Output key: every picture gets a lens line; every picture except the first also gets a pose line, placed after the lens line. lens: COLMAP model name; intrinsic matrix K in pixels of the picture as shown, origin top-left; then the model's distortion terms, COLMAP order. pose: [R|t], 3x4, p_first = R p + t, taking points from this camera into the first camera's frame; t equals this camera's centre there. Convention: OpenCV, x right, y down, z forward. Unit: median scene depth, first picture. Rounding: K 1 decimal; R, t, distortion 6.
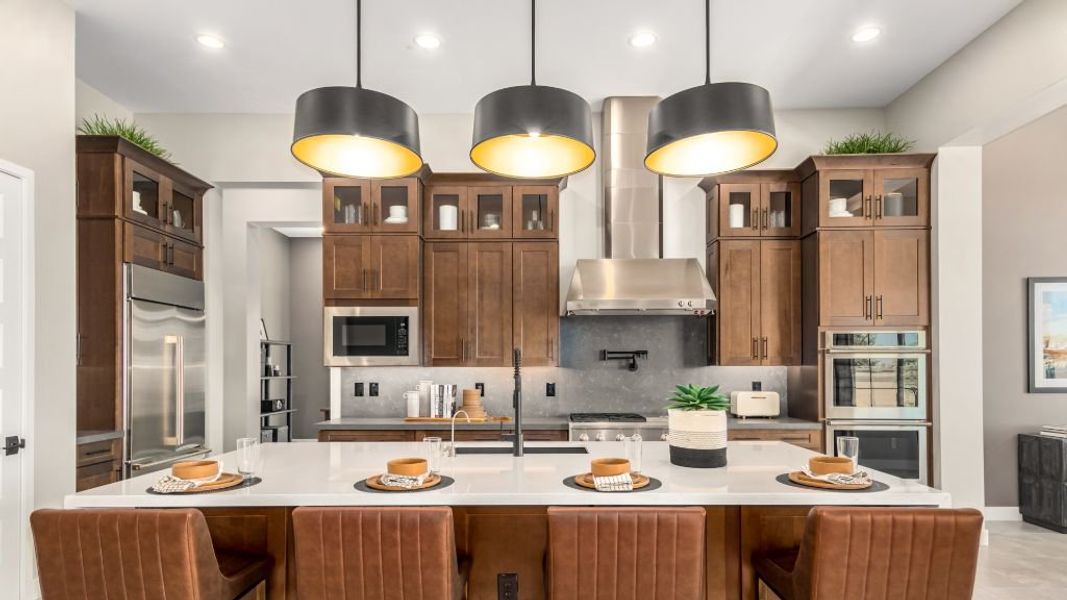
lens RADIAL K [[577.8, 0, 536.1], [0, 577.8, 362.4], [0, 0, 1]] dist [0.030180, -0.000415]
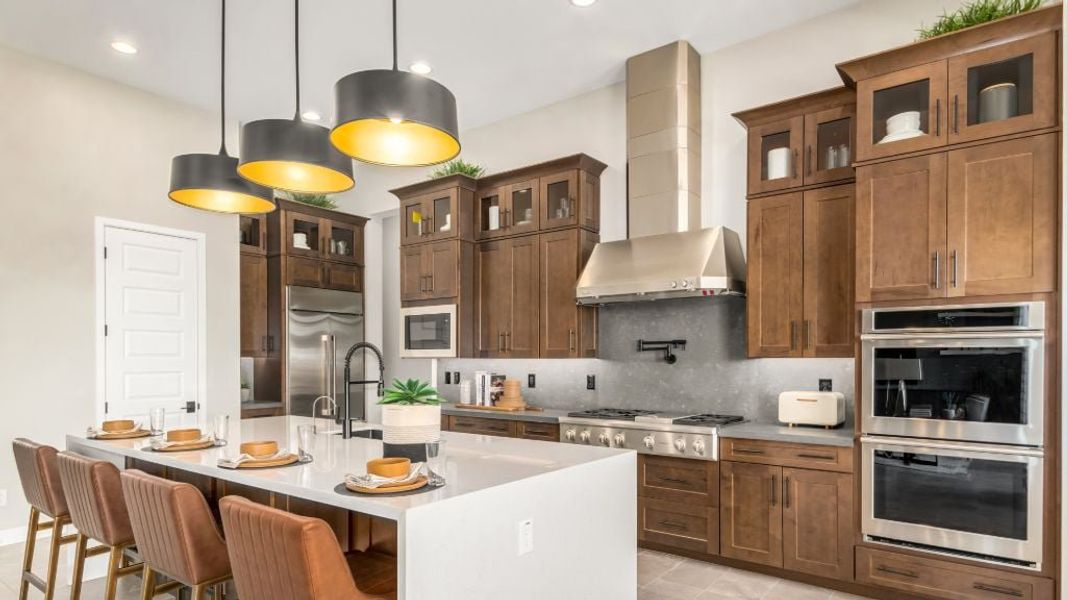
lens RADIAL K [[584.1, 0, 535.0], [0, 584.1, 365.1], [0, 0, 1]] dist [0.003827, 0.000464]
pose [[0.806014, 0.008894, -0.591830, 0.552127], [0.003897, 0.999786, 0.020331, -0.001676], [0.591884, -0.018694, 0.805806, 0.179476]]
